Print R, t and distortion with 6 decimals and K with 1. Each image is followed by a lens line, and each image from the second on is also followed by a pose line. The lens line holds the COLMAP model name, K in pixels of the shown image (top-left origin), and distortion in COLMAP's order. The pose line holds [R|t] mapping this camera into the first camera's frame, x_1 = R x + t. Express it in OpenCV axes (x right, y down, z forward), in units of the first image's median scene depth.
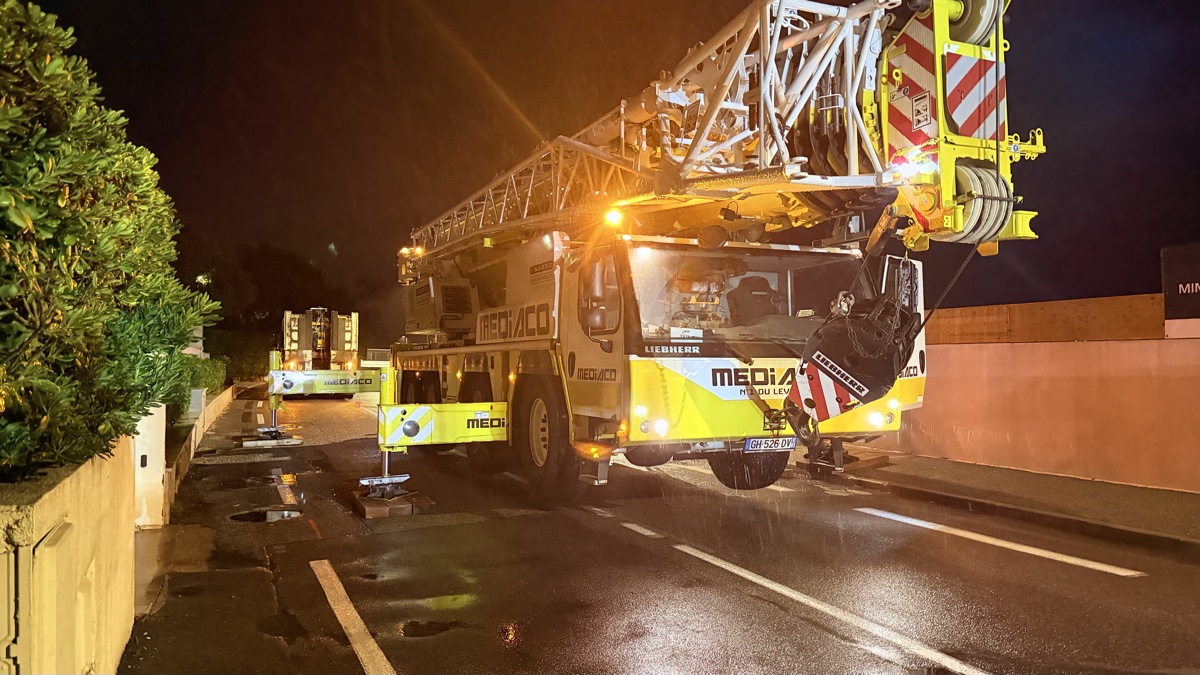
lens RADIAL K [[830.3, 0, 598.8], [0, 830.3, 338.6], [0, 0, 1]] dist [0.065003, -0.069582]
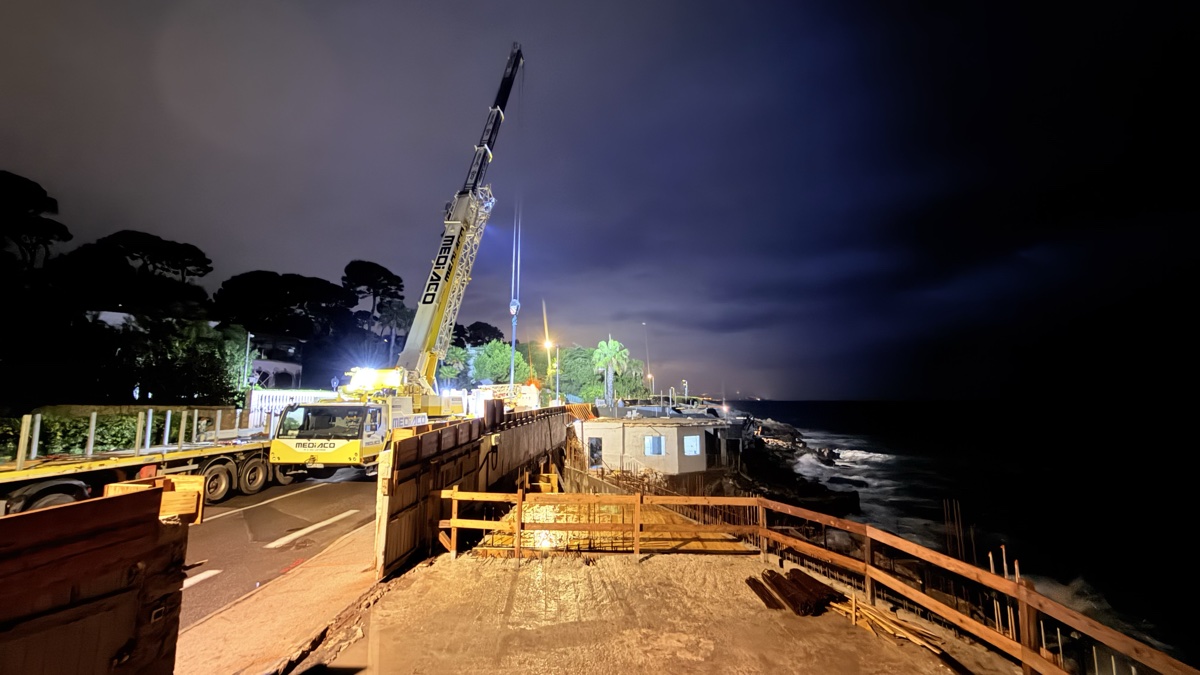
lens RADIAL K [[471.1, 0, 595.3], [0, 471.1, 338.3], [0, 0, 1]] dist [-0.001532, 0.000159]
pose [[0.900316, -0.052291, -0.432083, 2.118075], [0.006324, 0.994223, -0.107145, -0.178108], [0.435190, 0.093732, 0.895446, -0.277753]]
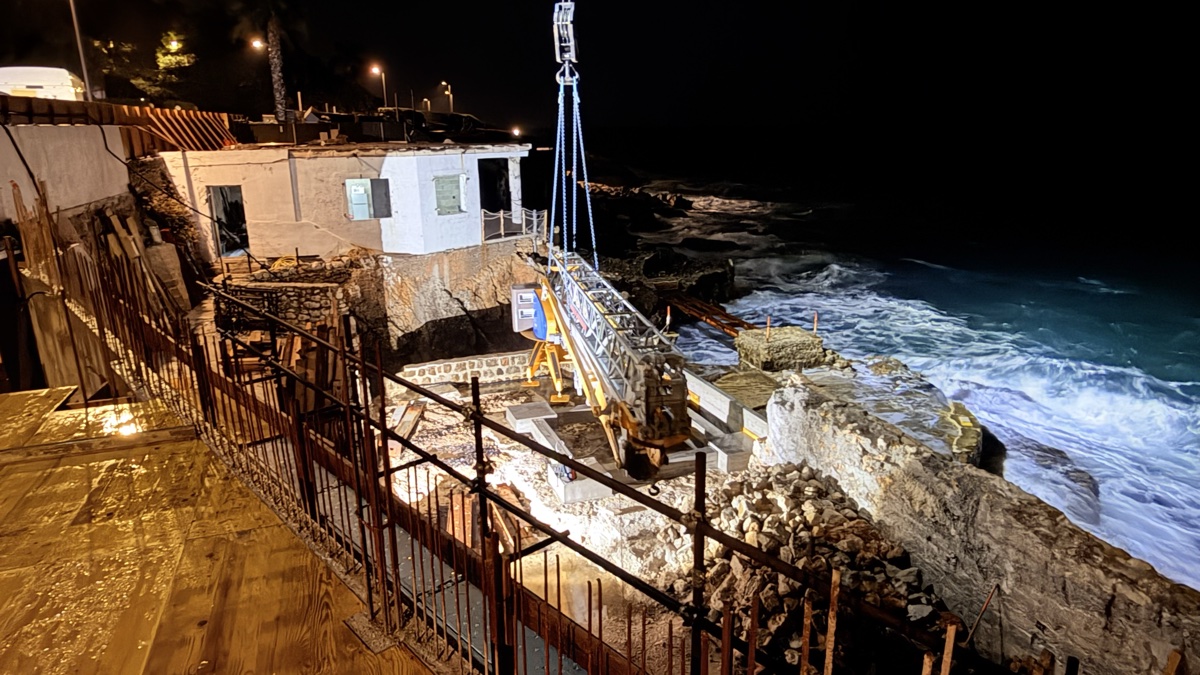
lens RADIAL K [[746.2, 0, 601.5], [0, 746.2, 350.0], [0, 0, 1]] dist [0.000051, -0.002440]
pose [[0.997117, 0.014288, -0.074518, 1.891819], [0.009563, 0.950613, 0.310230, -0.008628], [0.075271, -0.310048, 0.947736, 0.882100]]
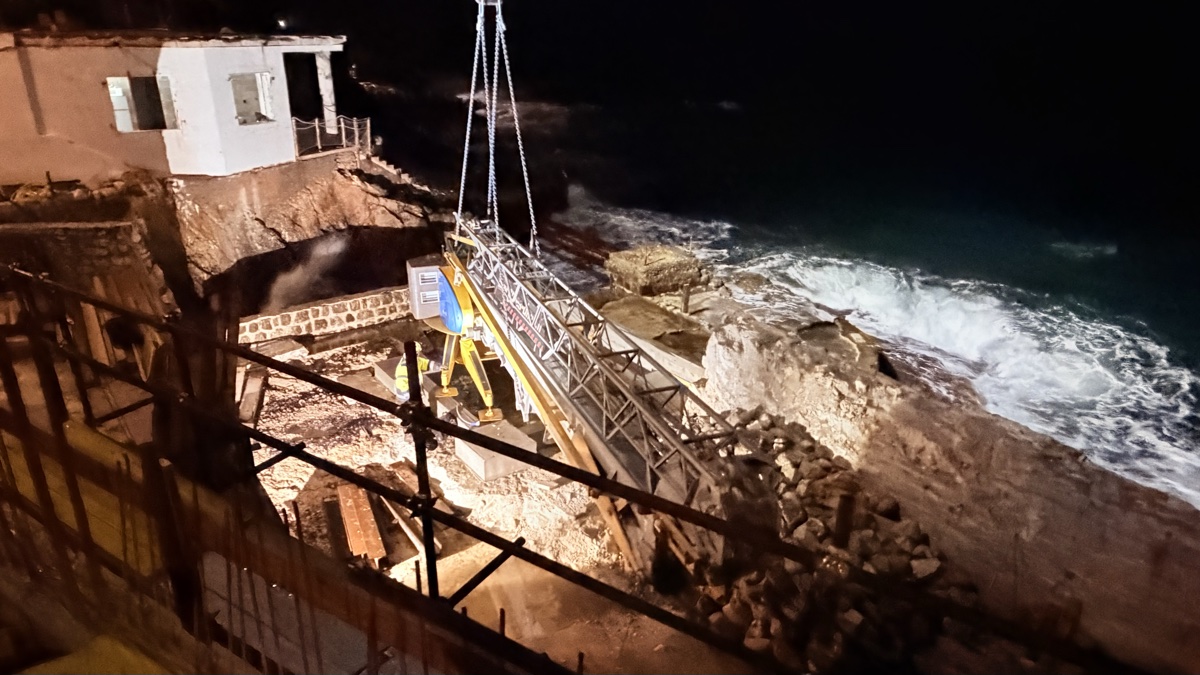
lens RADIAL K [[746.2, 0, 590.7], [0, 746.2, 345.9], [0, 0, 1]] dist [0.000051, -0.002440]
pose [[0.979643, -0.058705, 0.191972, 1.573915], [-0.026890, 0.909295, 0.415282, 0.023921], [-0.198938, -0.411991, 0.889206, 1.236030]]
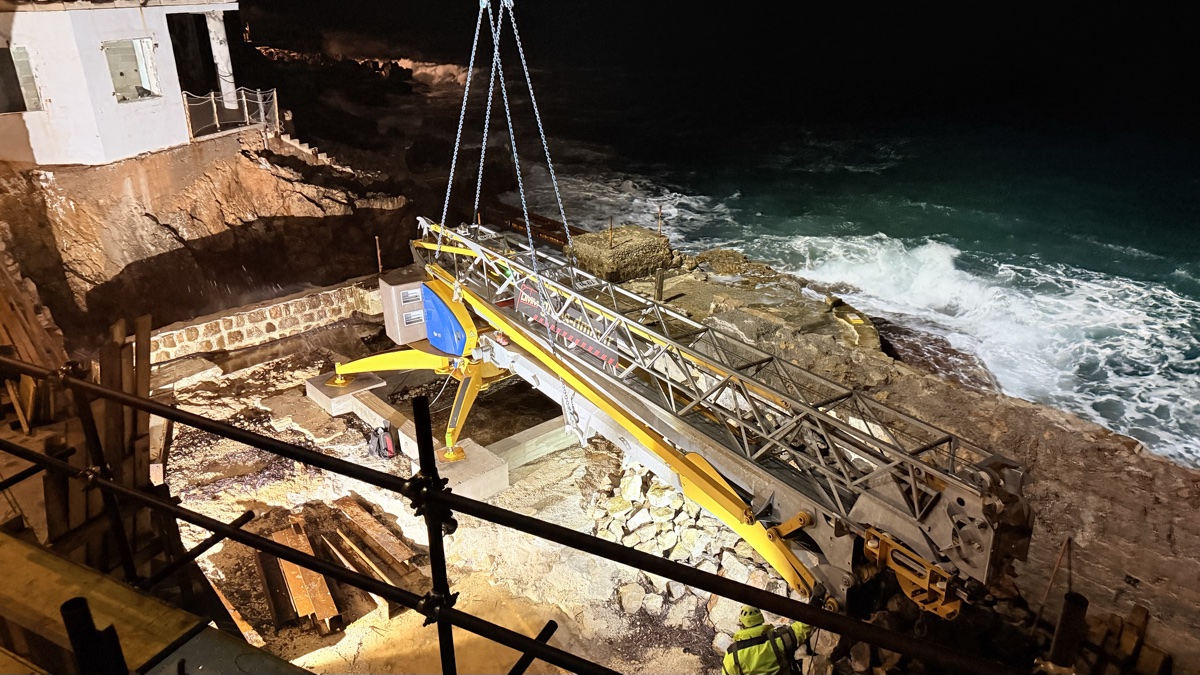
lens RADIAL K [[830.3, 0, 593.7], [0, 830.3, 340.3], [0, 0, 1]] dist [0.065003, -0.069582]
pose [[0.959681, -0.113882, 0.256987, 1.535182], [-0.004807, 0.907470, 0.420090, 0.028703], [-0.281049, -0.404388, 0.870334, 1.314684]]
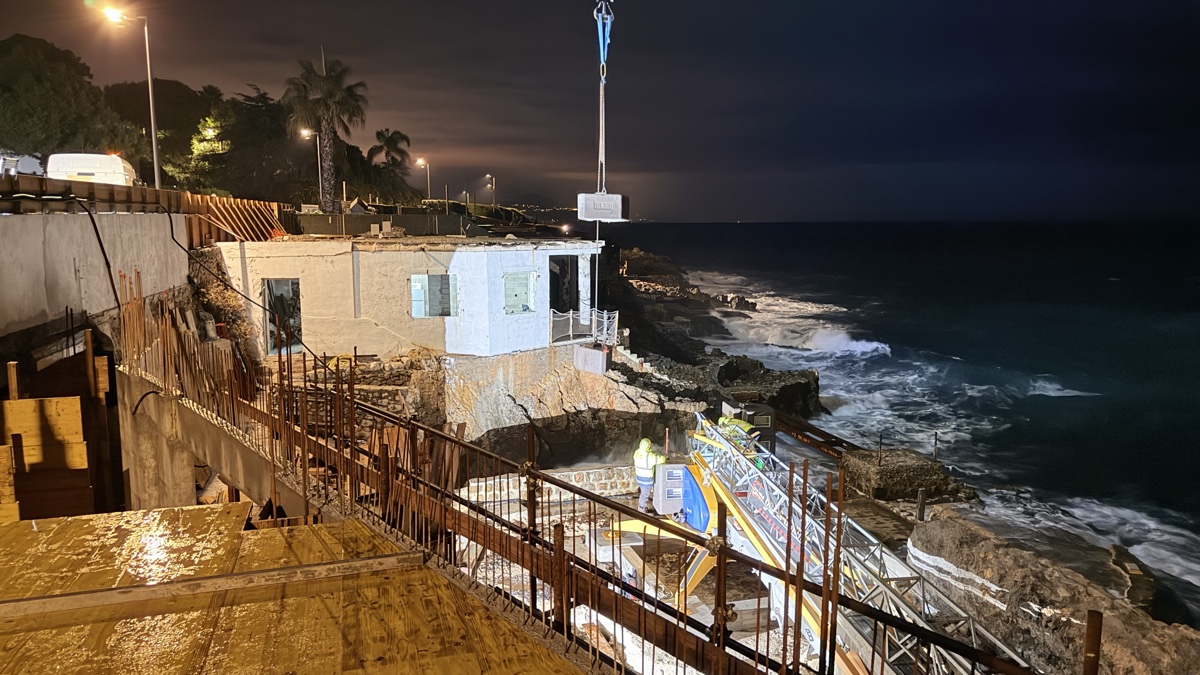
lens RADIAL K [[830.3, 0, 599.7], [0, 830.3, 342.0], [0, 0, 1]] dist [0.065003, -0.069582]
pose [[0.991682, 0.024221, -0.126416, 1.720810], [-0.002750, 0.985898, 0.167327, -0.013447], [0.128686, -0.165587, 0.977763, 0.869845]]
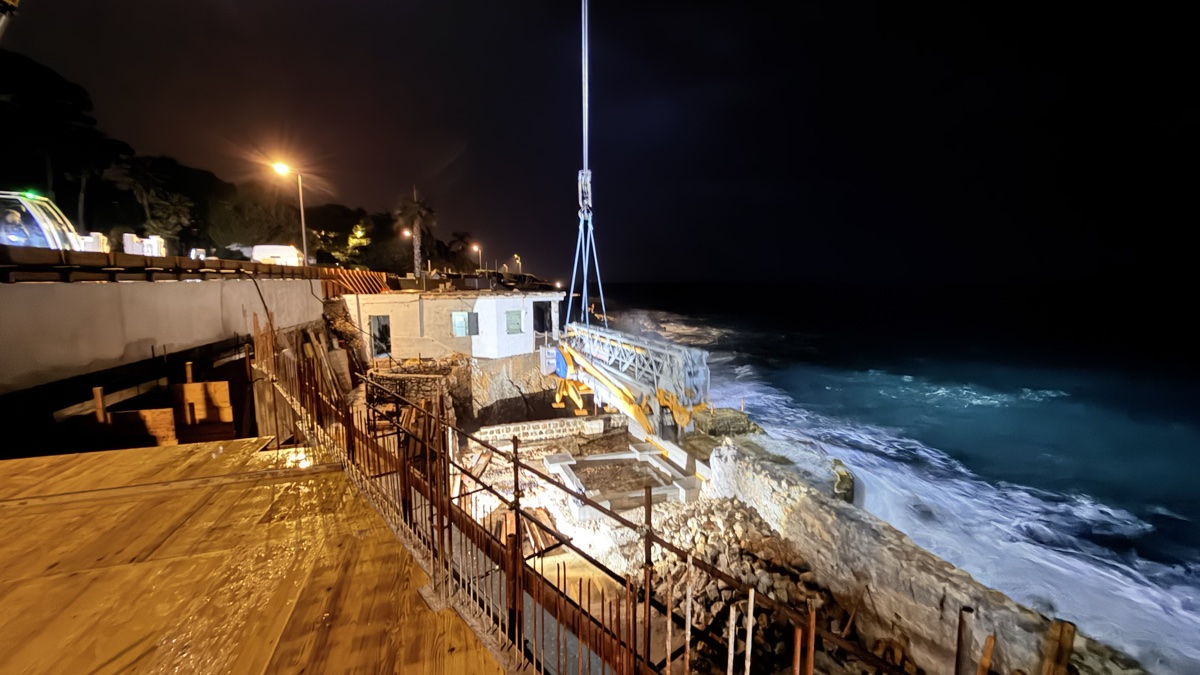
lens RADIAL K [[471.1, 0, 596.0], [0, 471.1, 341.8], [0, 0, 1]] dist [-0.001532, 0.000159]
pose [[0.994230, 0.015168, -0.106193, 1.915391], [0.001000, 0.988599, 0.150567, -0.016107], [0.107267, -0.149805, 0.982880, 0.861652]]
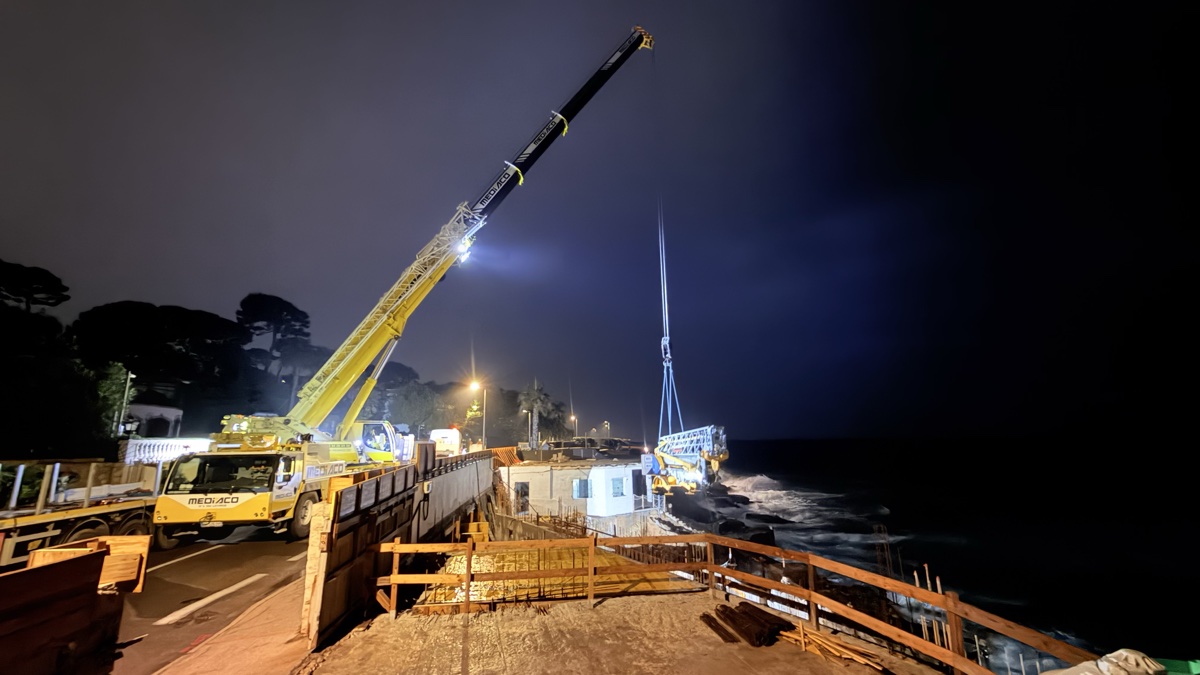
lens RADIAL K [[471.1, 0, 595.3], [0, 471.1, 338.6], [0, 0, 1]] dist [-0.001532, 0.000159]
pose [[0.959946, -0.073550, -0.270360, 2.054111], [0.021519, 0.981434, -0.190587, -0.177284], [0.279358, 0.177136, 0.943706, -0.332267]]
